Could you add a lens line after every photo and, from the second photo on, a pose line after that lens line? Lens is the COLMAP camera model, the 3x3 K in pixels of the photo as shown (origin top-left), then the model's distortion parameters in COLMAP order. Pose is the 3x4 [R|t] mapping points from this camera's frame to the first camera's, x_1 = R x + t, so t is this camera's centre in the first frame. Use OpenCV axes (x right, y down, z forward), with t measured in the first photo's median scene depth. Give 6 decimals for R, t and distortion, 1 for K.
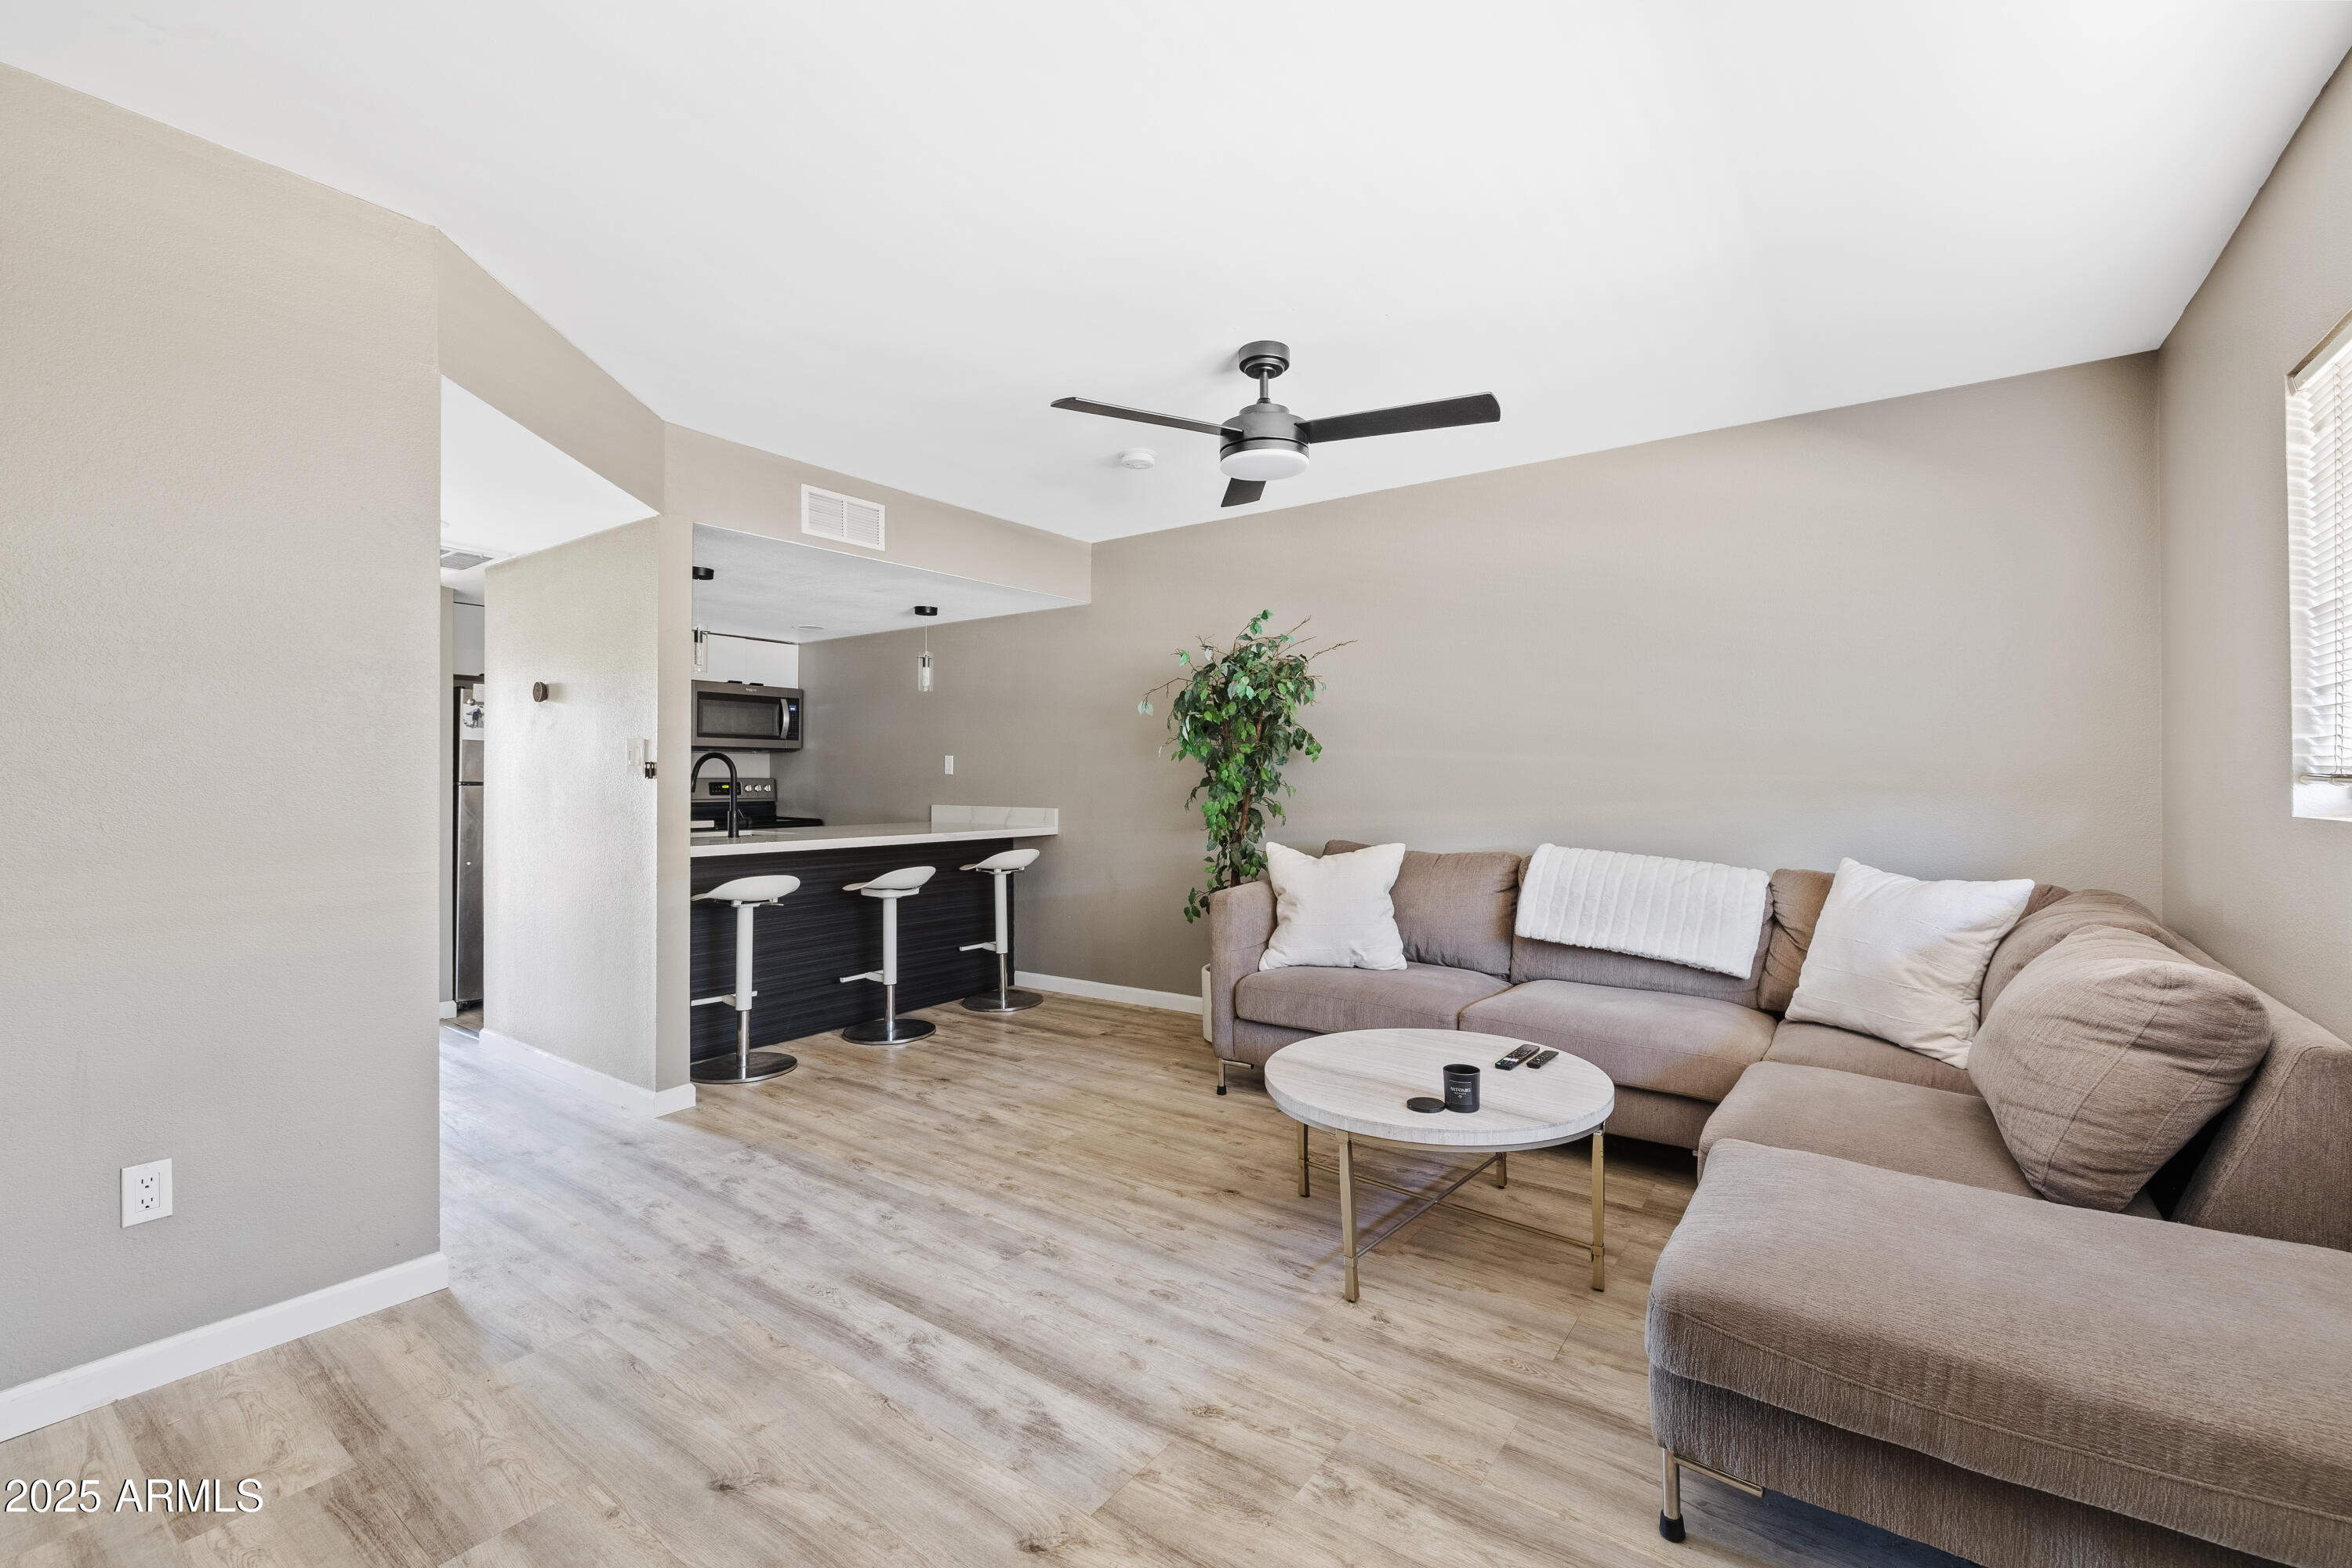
lens RADIAL K [[1023.9, 0, 1208.0], [0, 1023.9, 773.3], [0, 0, 1]] dist [-0.004972, -0.000316]
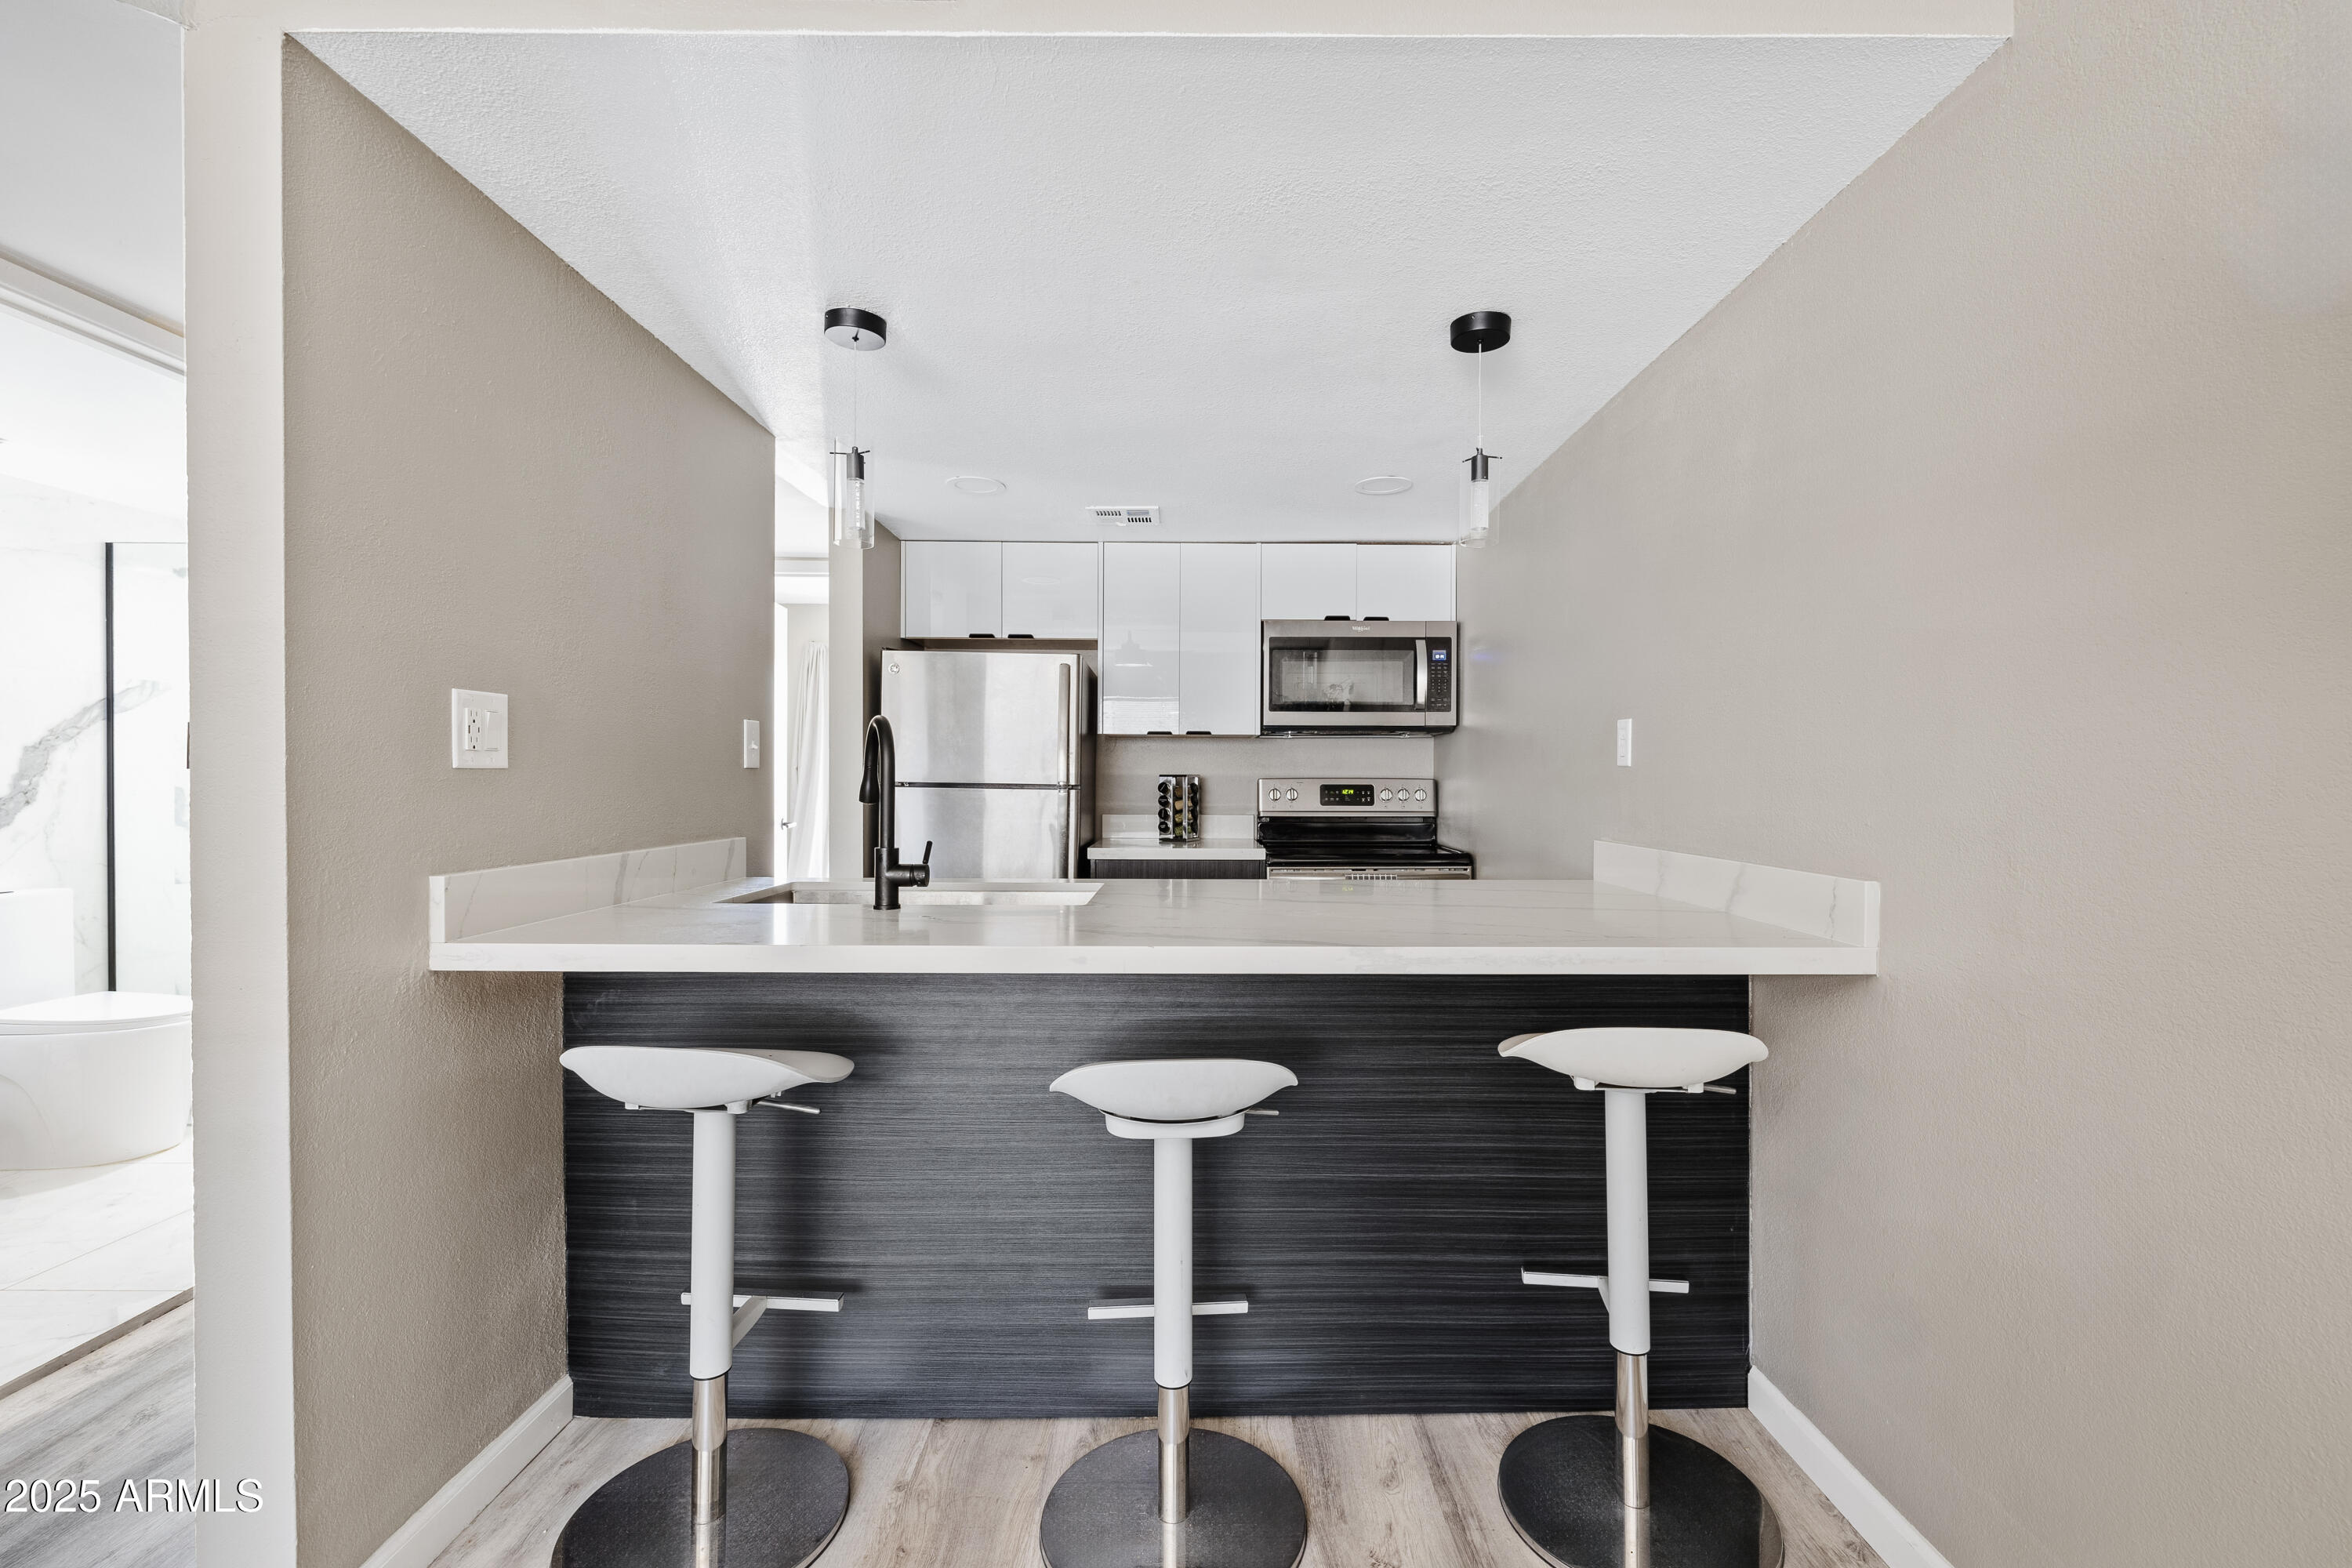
lens RADIAL K [[1023.9, 0, 1180.8], [0, 1023.9, 787.7], [0, 0, 1]] dist [-0.004972, -0.000316]
pose [[0.575377, 0.004964, -0.817873, -0.032389], [0.002843, 0.999963, 0.008069, 0.006763], [0.817883, -0.006968, 0.575342, 0.777400]]
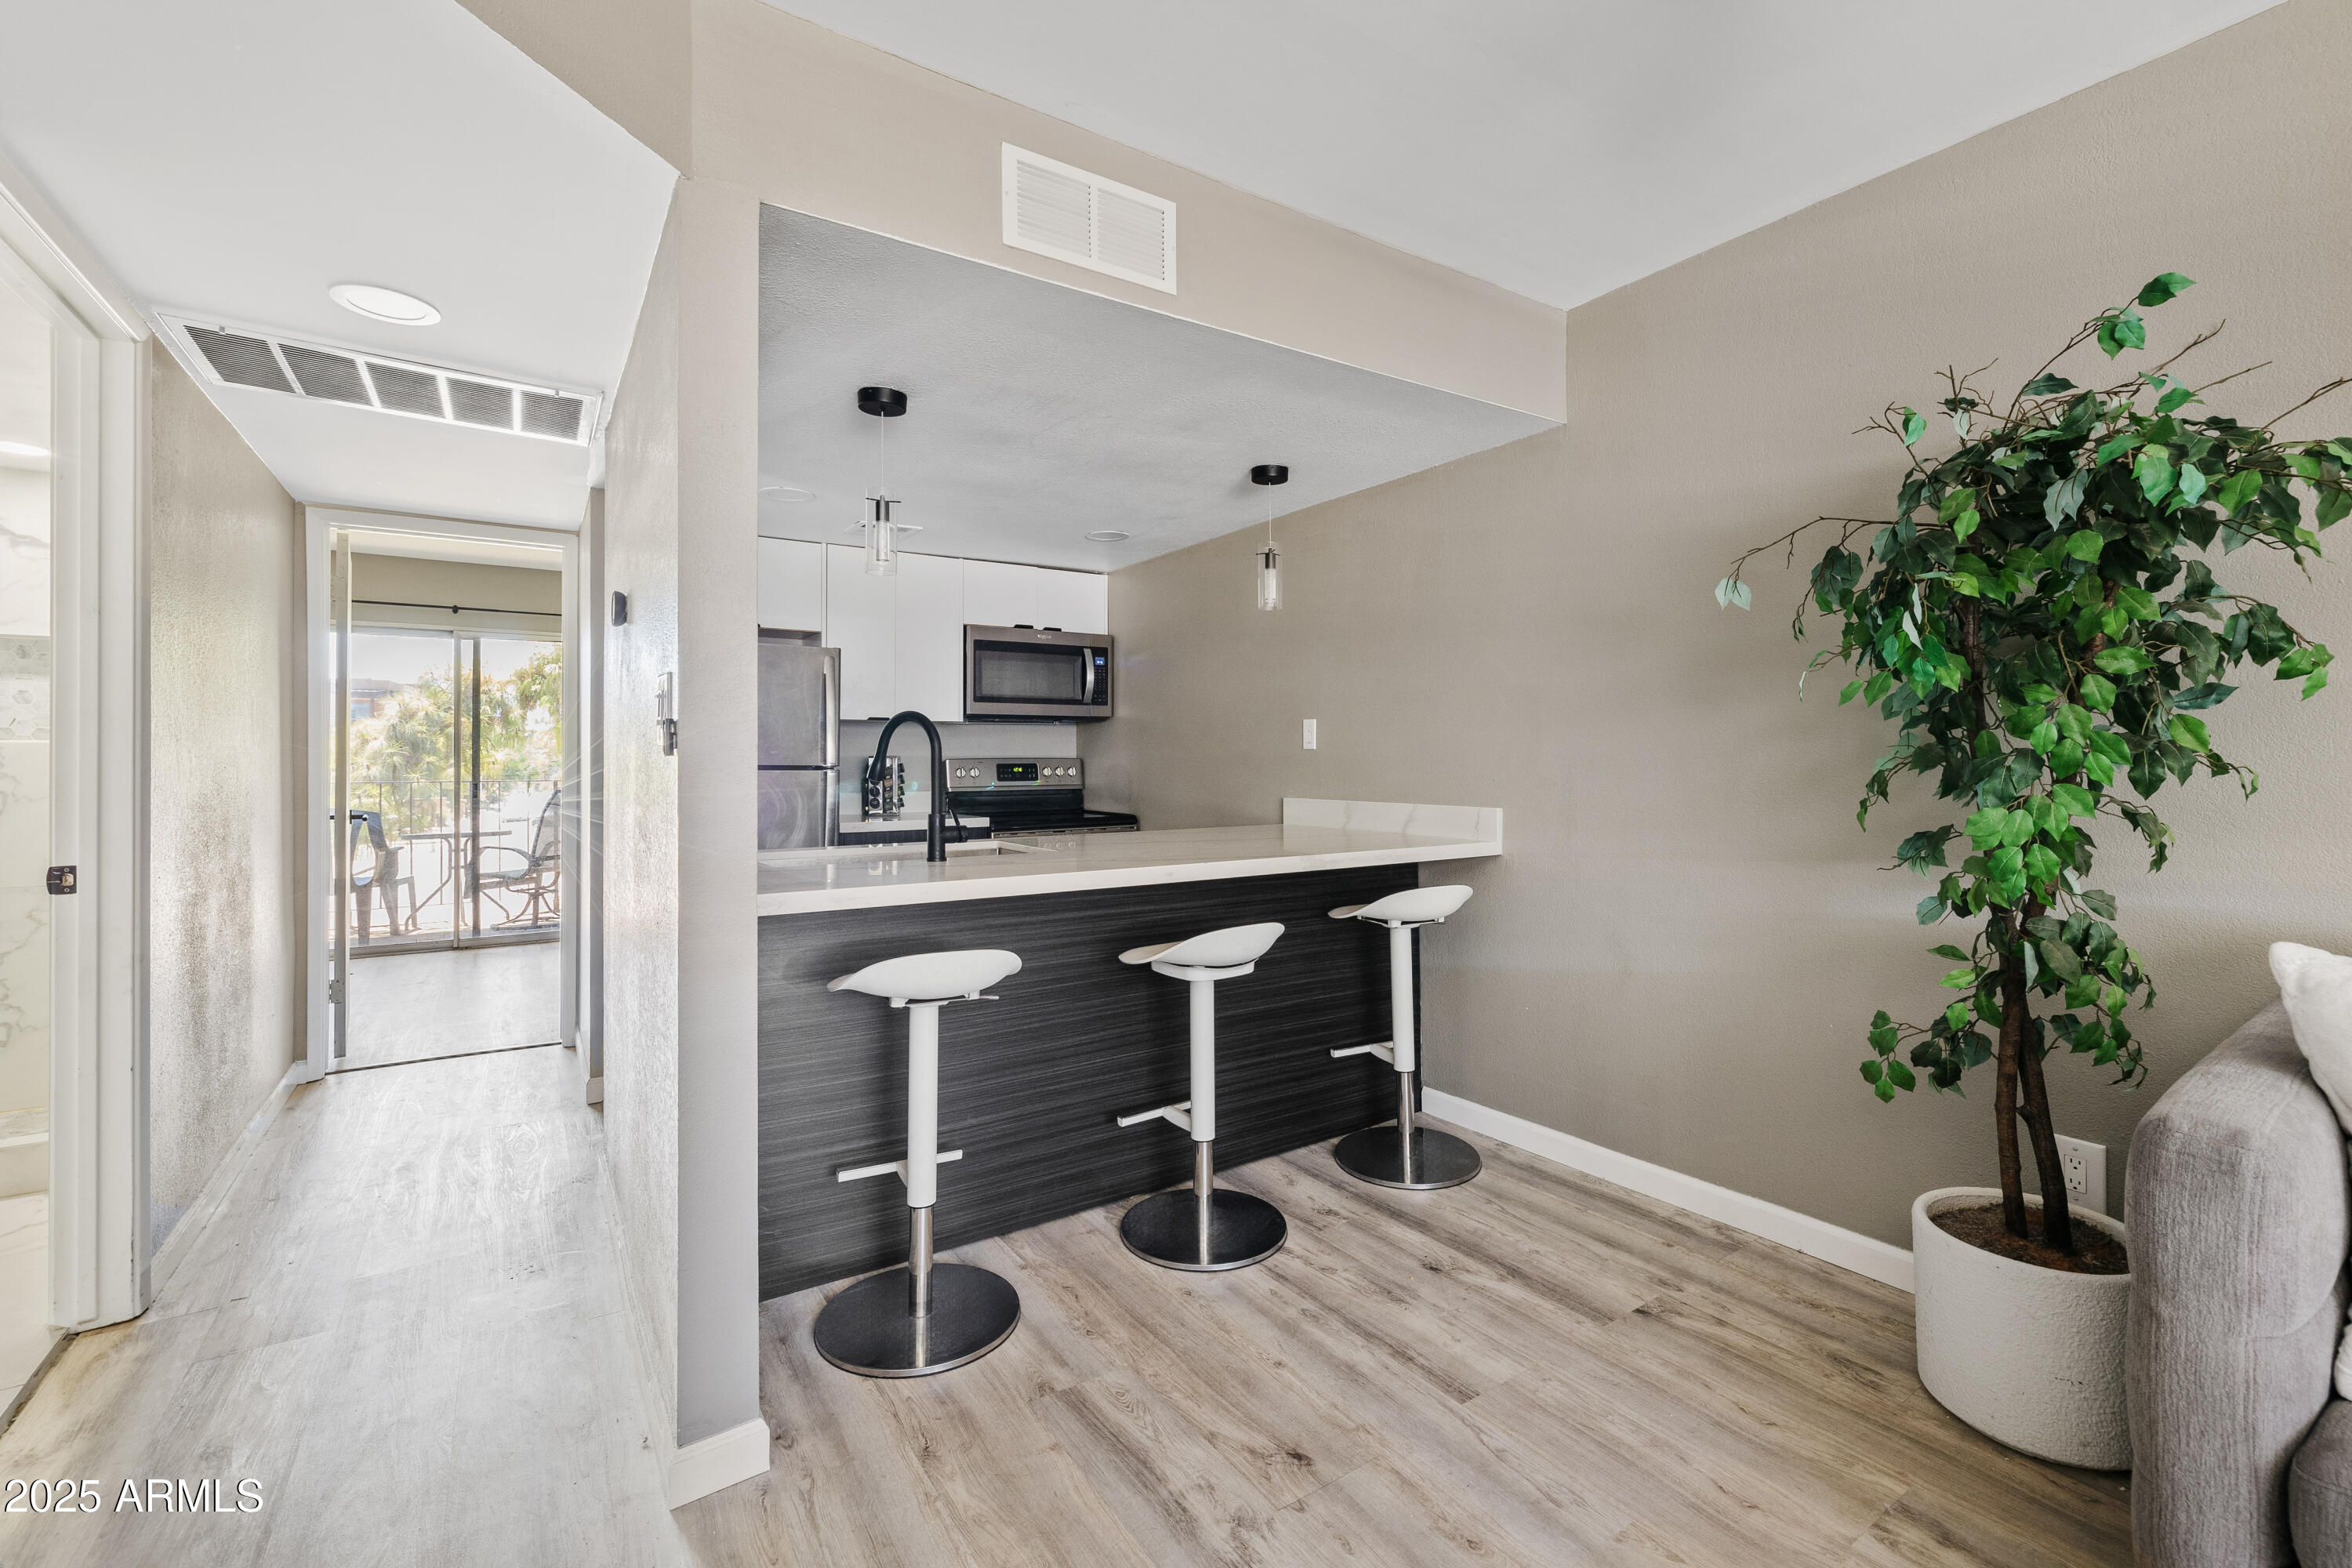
lens RADIAL K [[1023.9, 0, 1195.6], [0, 1023.9, 765.0], [0, 0, 1]] dist [-0.004972, -0.000316]
pose [[0.934736, -0.004554, -0.355313, -0.118883], [0.008343, 0.999923, 0.009133, 0.005105], [0.355245, -0.011501, 0.934703, 0.482770]]
